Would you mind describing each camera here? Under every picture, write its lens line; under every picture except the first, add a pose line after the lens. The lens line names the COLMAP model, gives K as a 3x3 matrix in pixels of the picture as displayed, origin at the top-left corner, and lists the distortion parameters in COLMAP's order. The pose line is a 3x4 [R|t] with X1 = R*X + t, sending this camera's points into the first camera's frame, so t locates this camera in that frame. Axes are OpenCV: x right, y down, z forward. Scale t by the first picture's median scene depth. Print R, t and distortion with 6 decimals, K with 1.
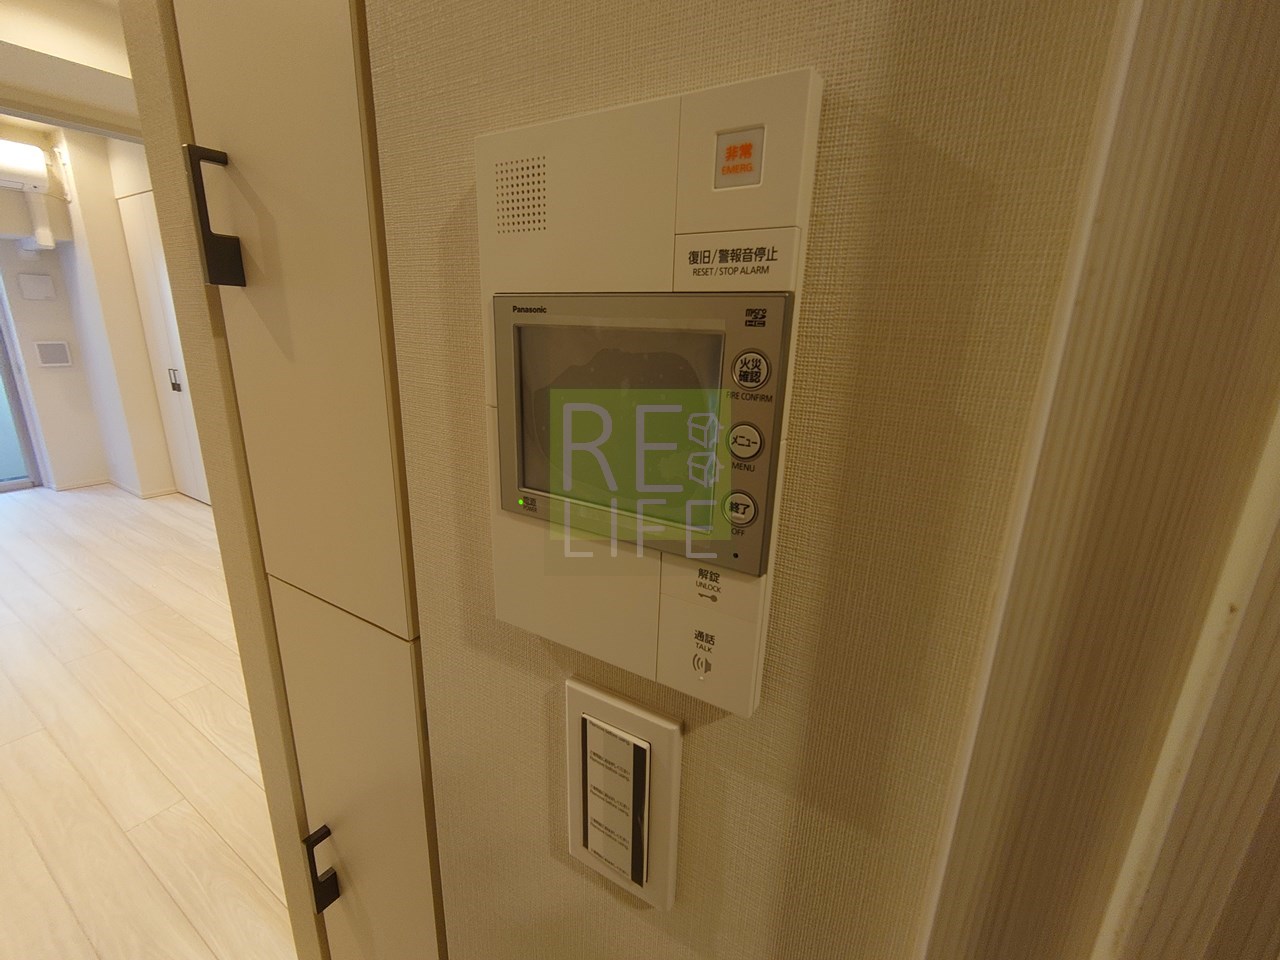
lens RADIAL K [[550.8, 0, 640.0], [0, 550.8, 480.0], [0, 0, 1]] dist [-0.000355, -0.000474]
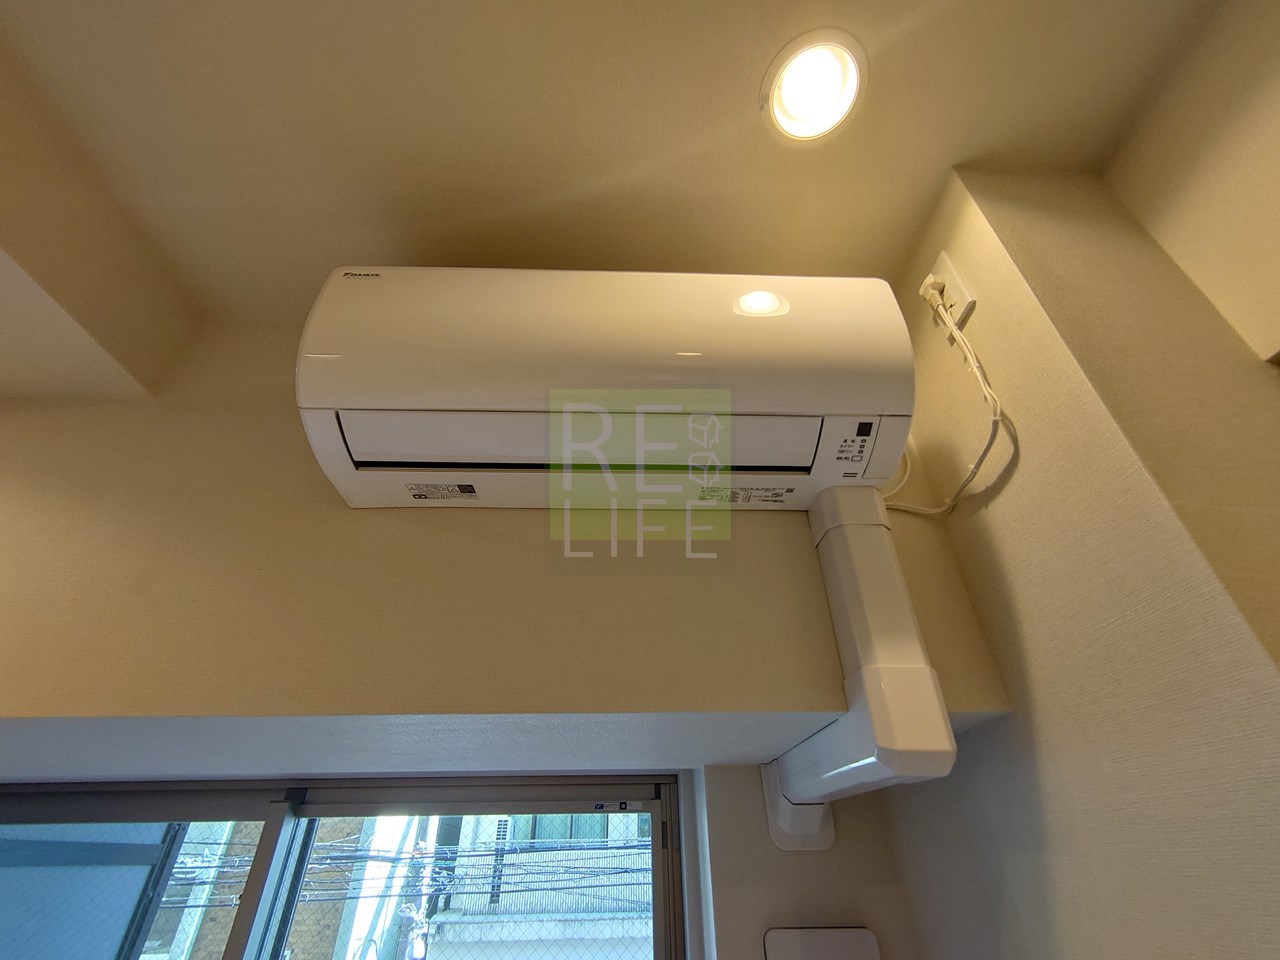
lens RADIAL K [[550.8, 0, 640.0], [0, 550.8, 480.0], [0, 0, 1]] dist [-0.000355, -0.000474]
pose [[0.557518, -0.501891, -0.661271, -0.974719], [-0.199677, 0.692098, -0.693635, -0.355741], [0.805793, 0.518755, 0.285641, 0.849692]]
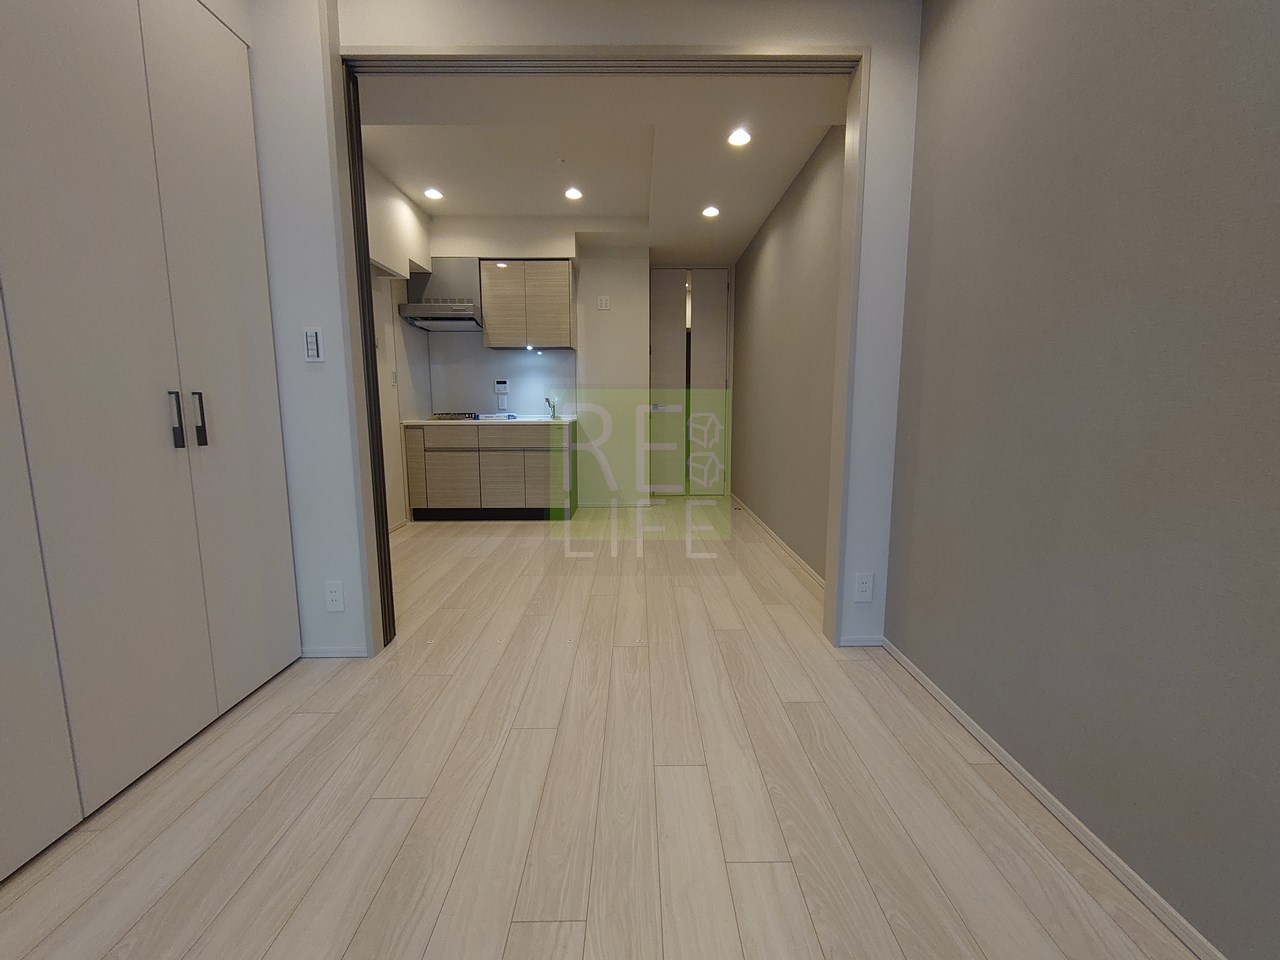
lens RADIAL K [[550.8, 0, 640.0], [0, 550.8, 480.0], [0, 0, 1]] dist [-0.000355, -0.000474]
pose [[-0.540245, -0.143040, 0.829261, -1.221208], [0.211682, 0.930659, 0.298436, -0.161530], [-0.814448, 0.336768, -0.472505, 0.858449]]
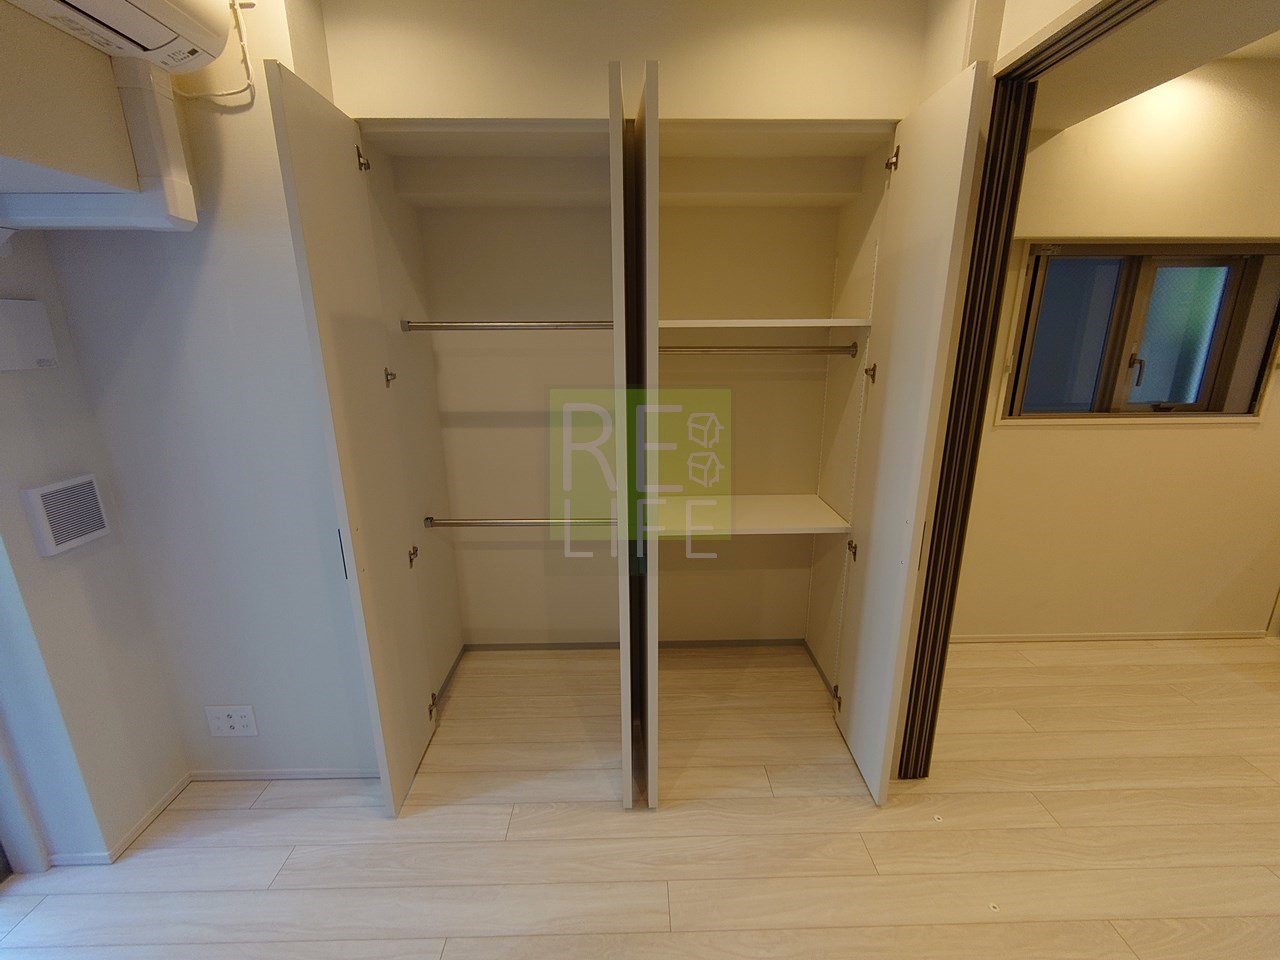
lens RADIAL K [[550.8, 0, 640.0], [0, 550.8, 480.0], [0, 0, 1]] dist [-0.000355, -0.000474]
pose [[0.833187, -0.179482, 0.523054, -1.040309], [0.174979, 0.982831, 0.058522, -0.227625], [-0.524577, 0.042764, 0.850288, 0.541401]]
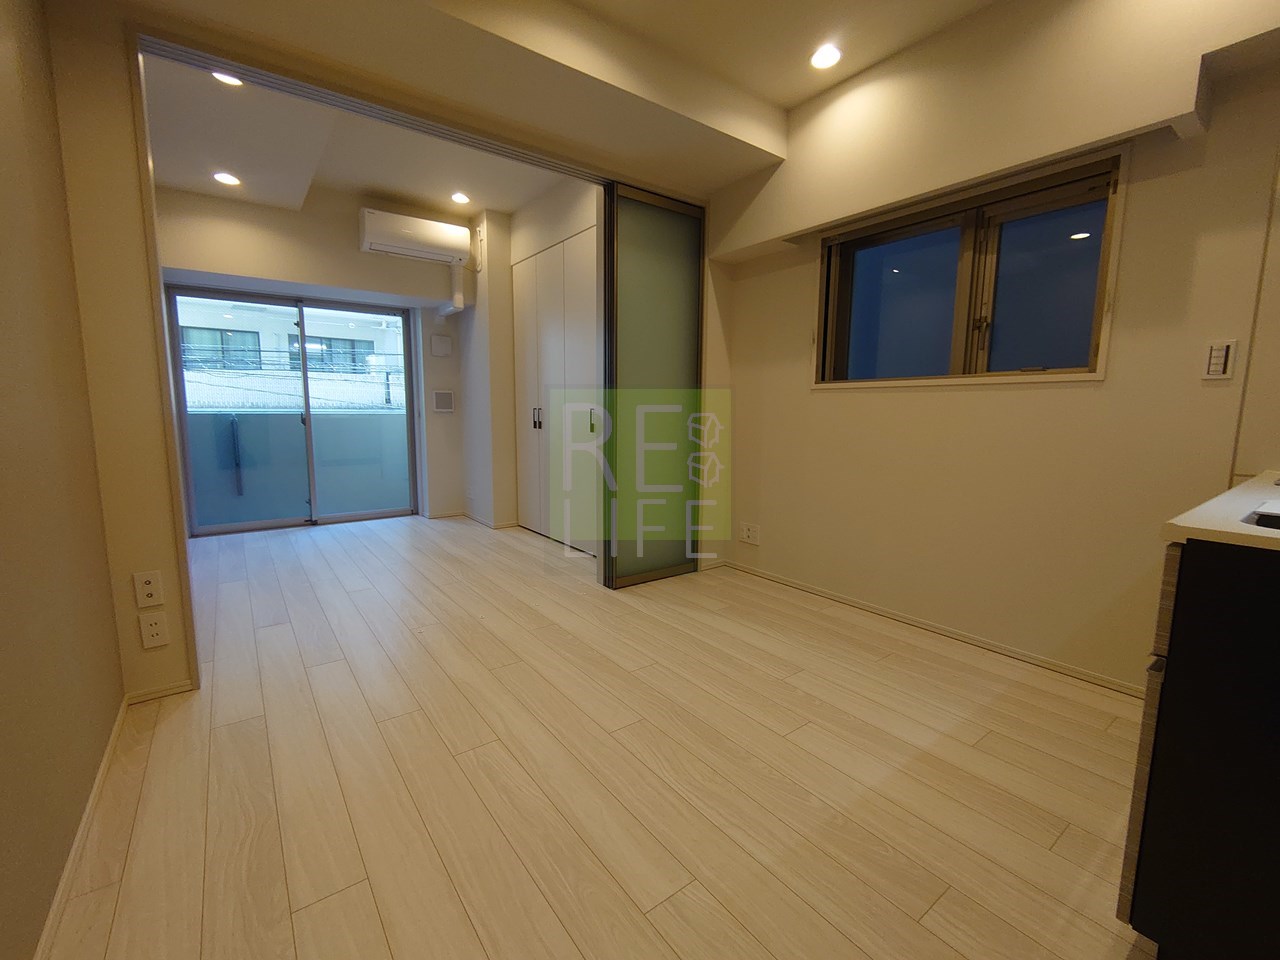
lens RADIAL K [[550.8, 0, 640.0], [0, 550.8, 480.0], [0, 0, 1]] dist [-0.000355, -0.000474]
pose [[0.933830, 0.023528, -0.356942, -0.277928], [-0.075183, 0.988456, -0.131538, 0.067006], [0.349727, 0.149670, 0.924819, 0.093234]]
